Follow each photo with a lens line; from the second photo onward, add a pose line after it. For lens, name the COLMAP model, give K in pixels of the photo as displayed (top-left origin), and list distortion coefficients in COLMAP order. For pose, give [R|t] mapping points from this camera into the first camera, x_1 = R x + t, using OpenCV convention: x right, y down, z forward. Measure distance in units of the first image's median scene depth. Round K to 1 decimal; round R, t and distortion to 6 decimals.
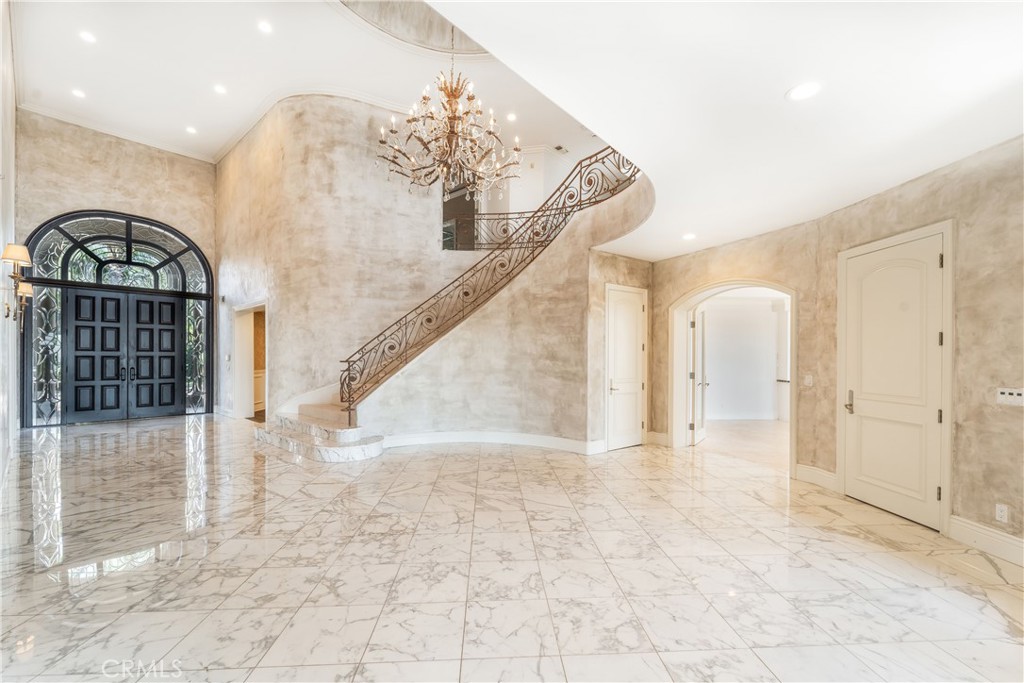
lens RADIAL K [[407.8, 0, 515.1], [0, 407.8, 361.0], [0, 0, 1]] dist [-0.000460, -0.000199]
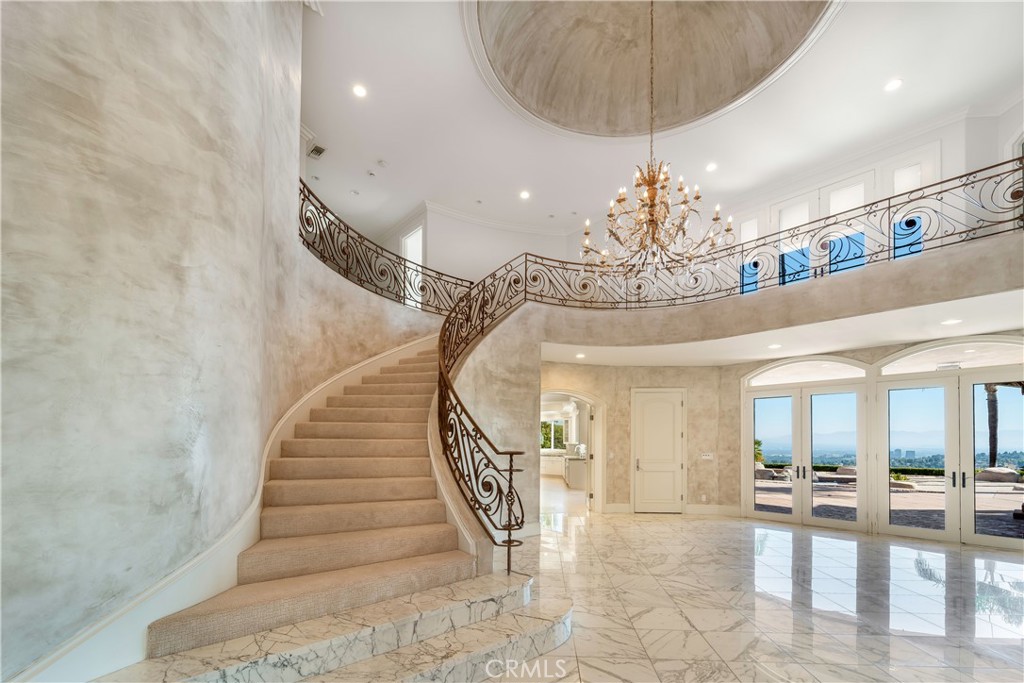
lens RADIAL K [[421.8, 0, 521.6], [0, 421.8, 437.7], [0, 0, 1]] dist [-0.000370, -0.000208]
pose [[0.163348, 0.005614, 0.986553, -0.823932], [0.007124, 0.999951, -0.006870, -0.013822], [-0.986543, 0.008151, 0.163300, 0.775557]]
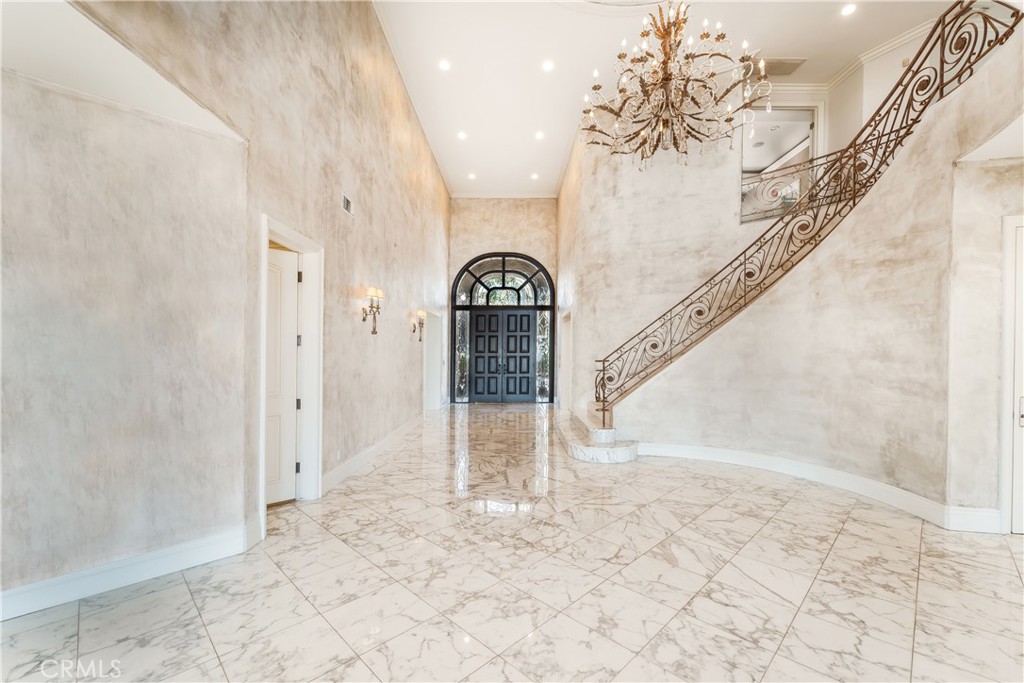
lens RADIAL K [[415.3, 0, 535.4], [0, 415.3, 359.2], [0, 0, 1]] dist [-0.000501, -0.000198]
pose [[0.680984, 0.002631, -0.732294, 0.186092], [-0.005313, 0.999985, -0.001348, -0.000701], [0.732279, 0.004809, 0.680988, 0.168344]]
